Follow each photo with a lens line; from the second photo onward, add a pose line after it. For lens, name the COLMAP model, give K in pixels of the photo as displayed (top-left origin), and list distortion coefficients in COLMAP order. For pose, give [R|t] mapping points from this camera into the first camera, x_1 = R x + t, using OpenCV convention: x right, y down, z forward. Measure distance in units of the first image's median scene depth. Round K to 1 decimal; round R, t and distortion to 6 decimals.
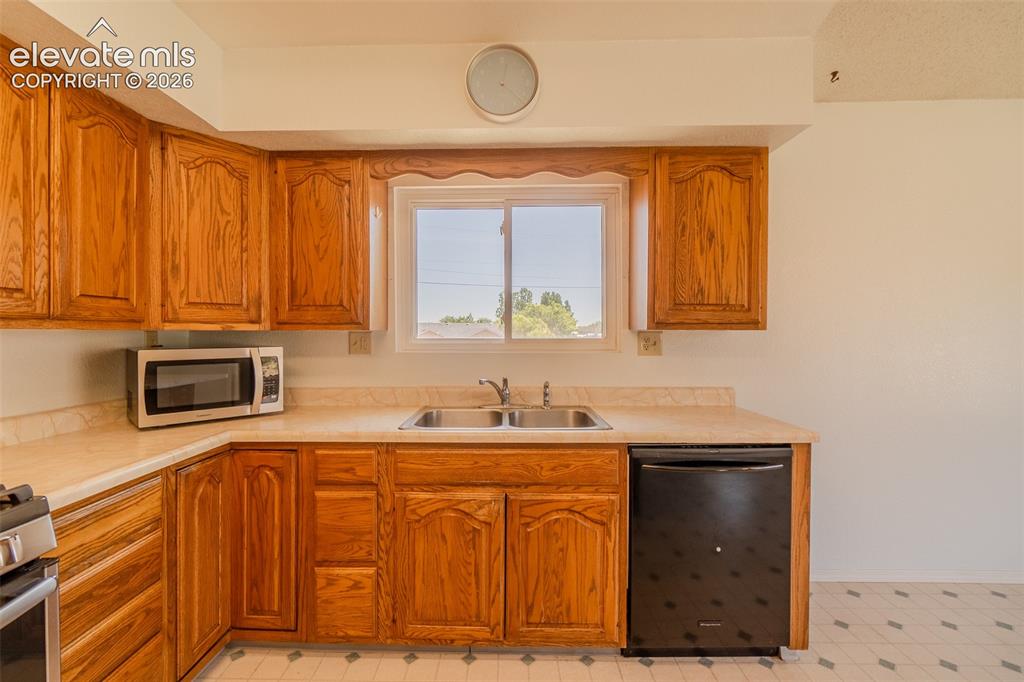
lens RADIAL K [[443.1, 0, 501.7], [0, 443.1, 334.8], [0, 0, 1]] dist [-0.007686, 0.002728]
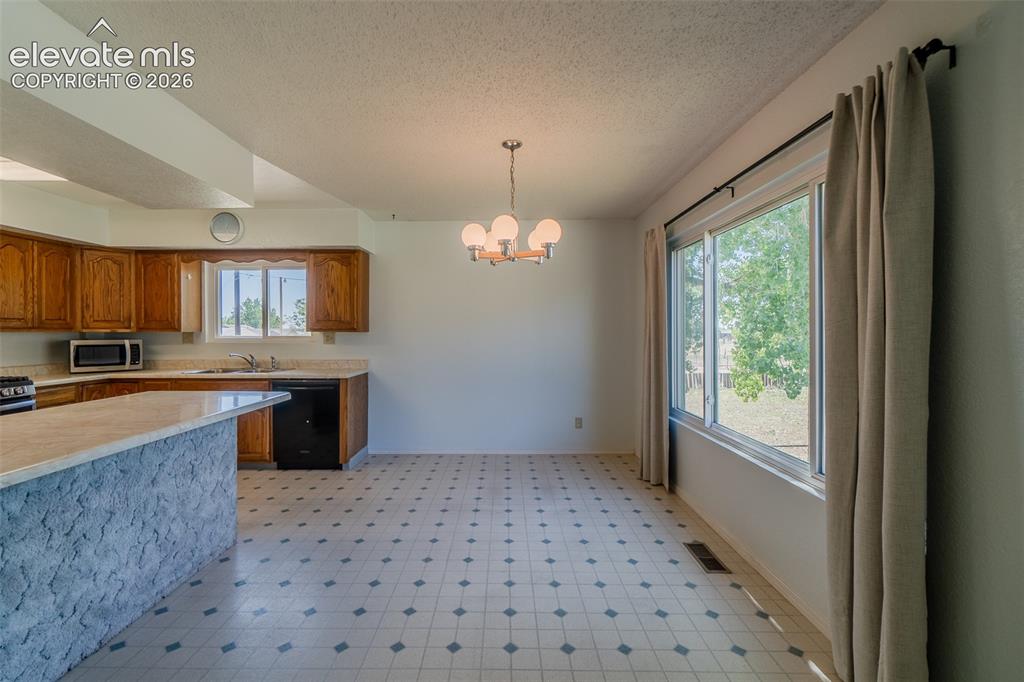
lens RADIAL K [[443.1, 0, 496.8], [0, 443.1, 334.9], [0, 0, 1]] dist [-0.007686, 0.002728]
pose [[0.999980, 0.000173, 0.006364, 1.422336], [-0.000198, 0.999992, 0.003898, -0.004851], [-0.006363, -0.003900, 0.999972, -1.361367]]
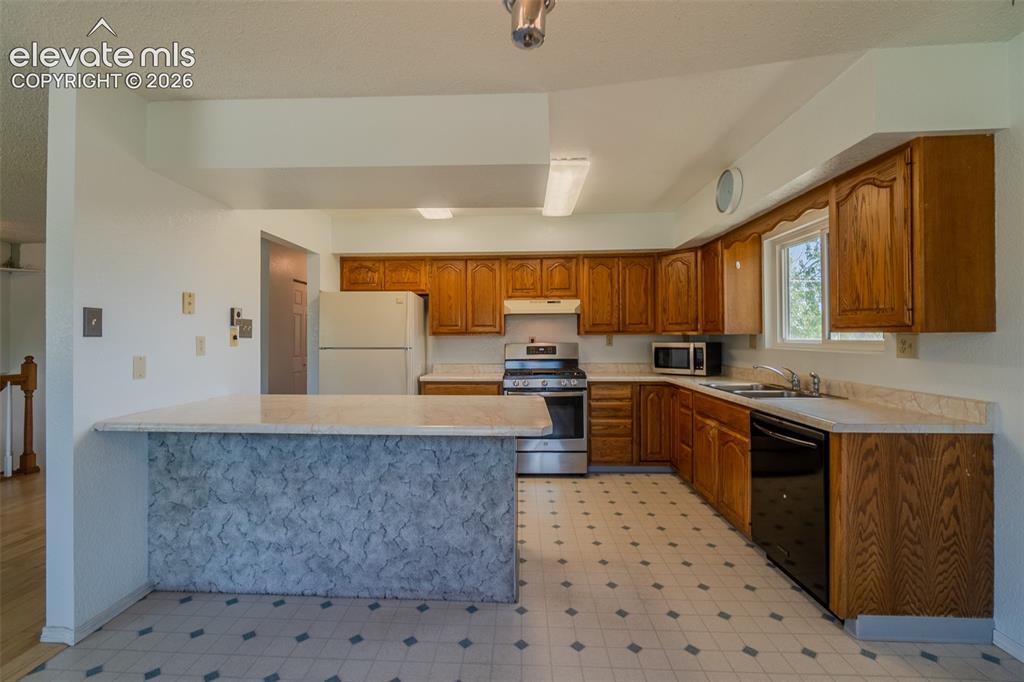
lens RADIAL K [[443.1, 0, 505.1], [0, 443.1, 334.4], [0, 0, 1]] dist [-0.007686, 0.002728]
pose [[-0.017627, -0.003648, -0.999838, 1.731975], [-0.000325, 0.999993, -0.003642, -0.003335], [0.999845, 0.000261, -0.017628, 0.158541]]
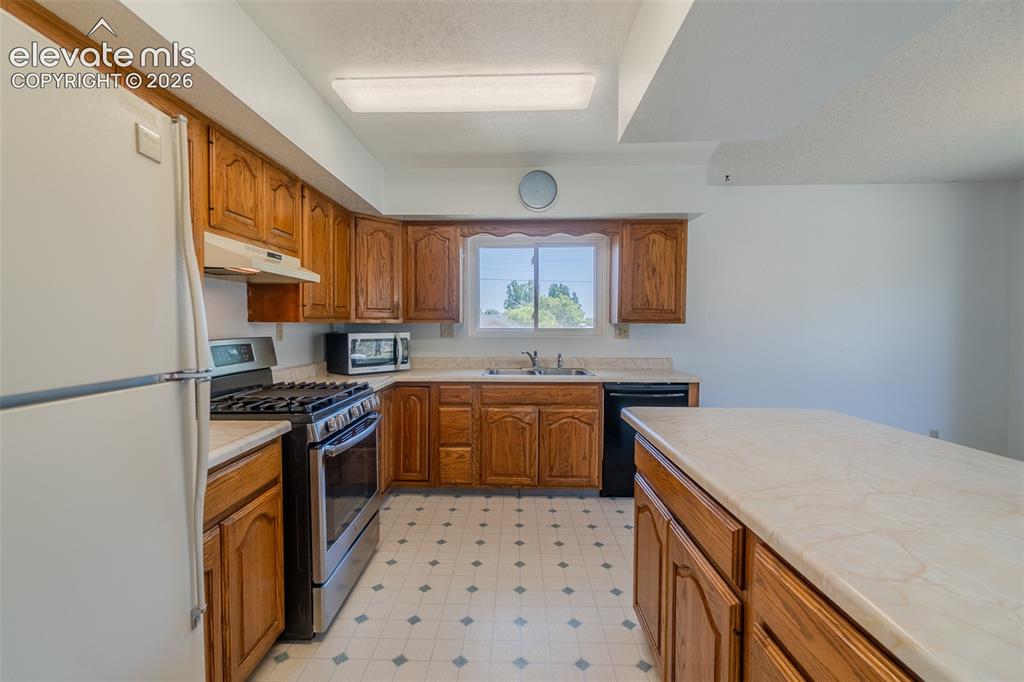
lens RADIAL K [[443.1, 0, 503.6], [0, 443.1, 336.1], [0, 0, 1]] dist [-0.007686, 0.002728]
pose [[0.999924, 0.002566, -0.012021, -0.117388], [-0.002308, 0.999766, 0.021496, 0.003281], [0.012074, -0.021466, 0.999697, -0.868288]]
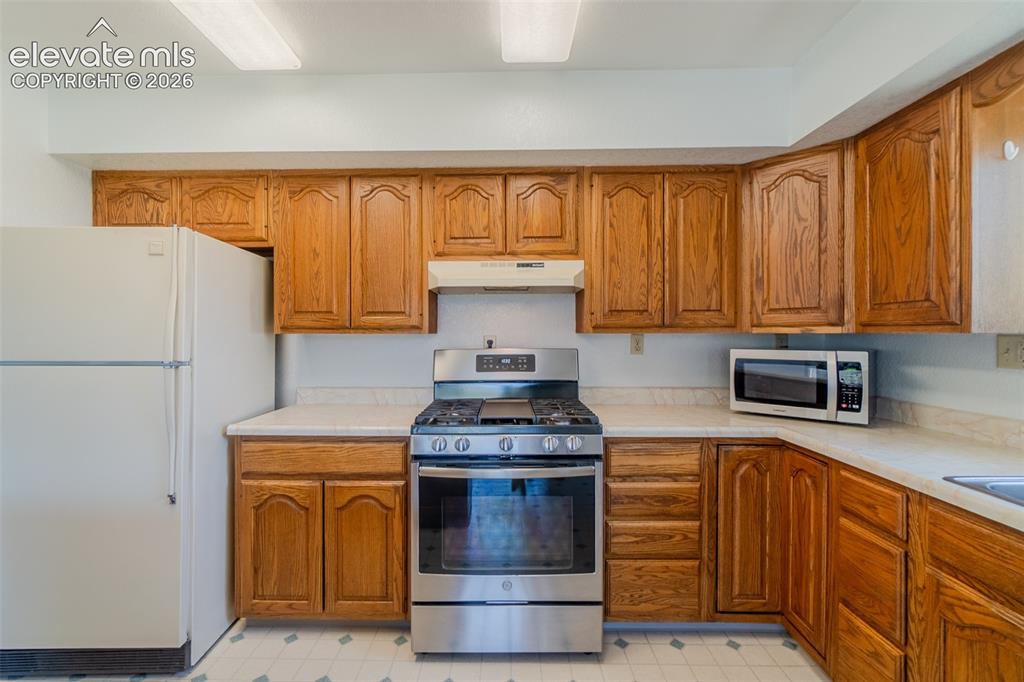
lens RADIAL K [[443.1, 0, 501.1], [0, 443.1, 334.6], [0, 0, 1]] dist [-0.007686, 0.002728]
pose [[0.002663, 0.003769, -0.999989, 0.437002], [-0.004245, 0.999984, 0.003757, -0.008209], [0.999987, 0.004235, 0.002678, 0.308817]]
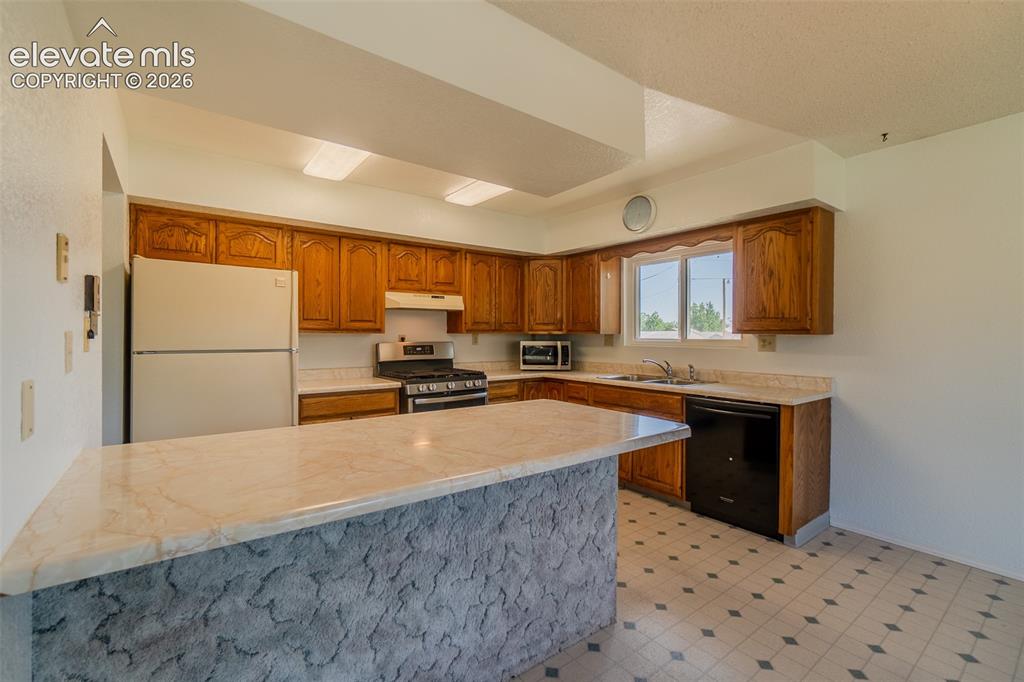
lens RADIAL K [[443.1, 0, 503.5], [0, 443.1, 334.9], [0, 0, 1]] dist [-0.007686, 0.002728]
pose [[0.612114, 0.004300, -0.790758, 1.239610], [-0.007532, 0.999972, -0.000392, -0.001530], [0.790733, 0.006196, 0.612129, -0.745764]]
